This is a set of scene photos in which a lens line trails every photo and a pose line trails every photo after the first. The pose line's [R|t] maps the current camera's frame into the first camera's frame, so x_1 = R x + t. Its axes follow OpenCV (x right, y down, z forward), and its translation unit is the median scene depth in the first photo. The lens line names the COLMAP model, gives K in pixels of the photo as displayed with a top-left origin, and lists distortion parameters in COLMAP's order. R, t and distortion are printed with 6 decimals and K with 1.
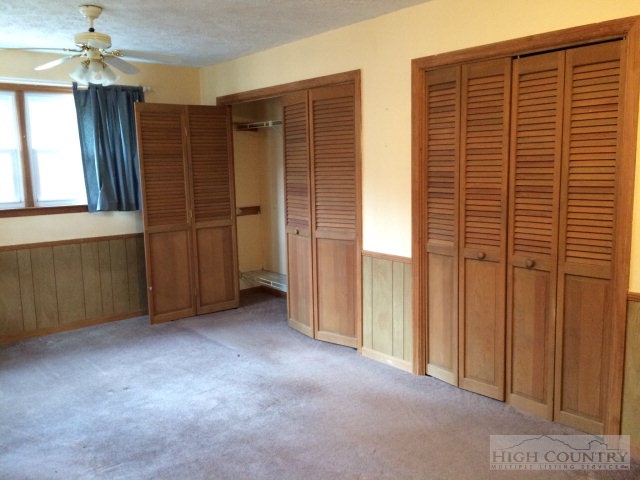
lens RADIAL K [[545.5, 0, 318.3], [0, 545.5, 238.3], [0, 0, 1]] dist [0.072414, -0.103200]
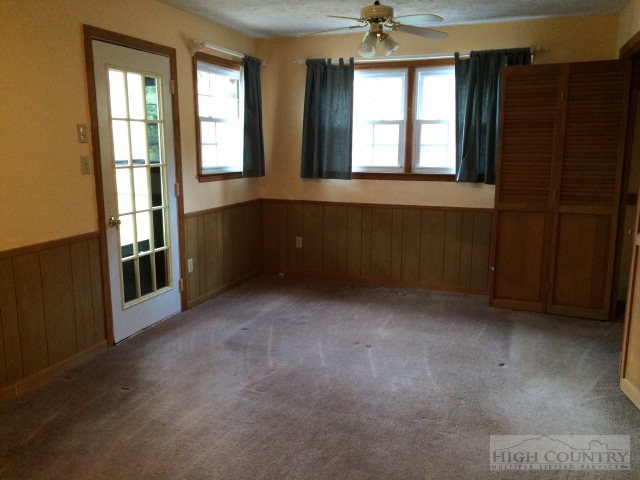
lens RADIAL K [[545.5, 0, 318.7], [0, 545.5, 241.6], [0, 0, 1]] dist [0.072414, -0.103200]
pose [[0.494007, 0.177578, -0.851131, 0.347655], [-0.130856, 0.982956, 0.129131, -0.037550], [0.859555, 0.047584, 0.508824, 0.276288]]
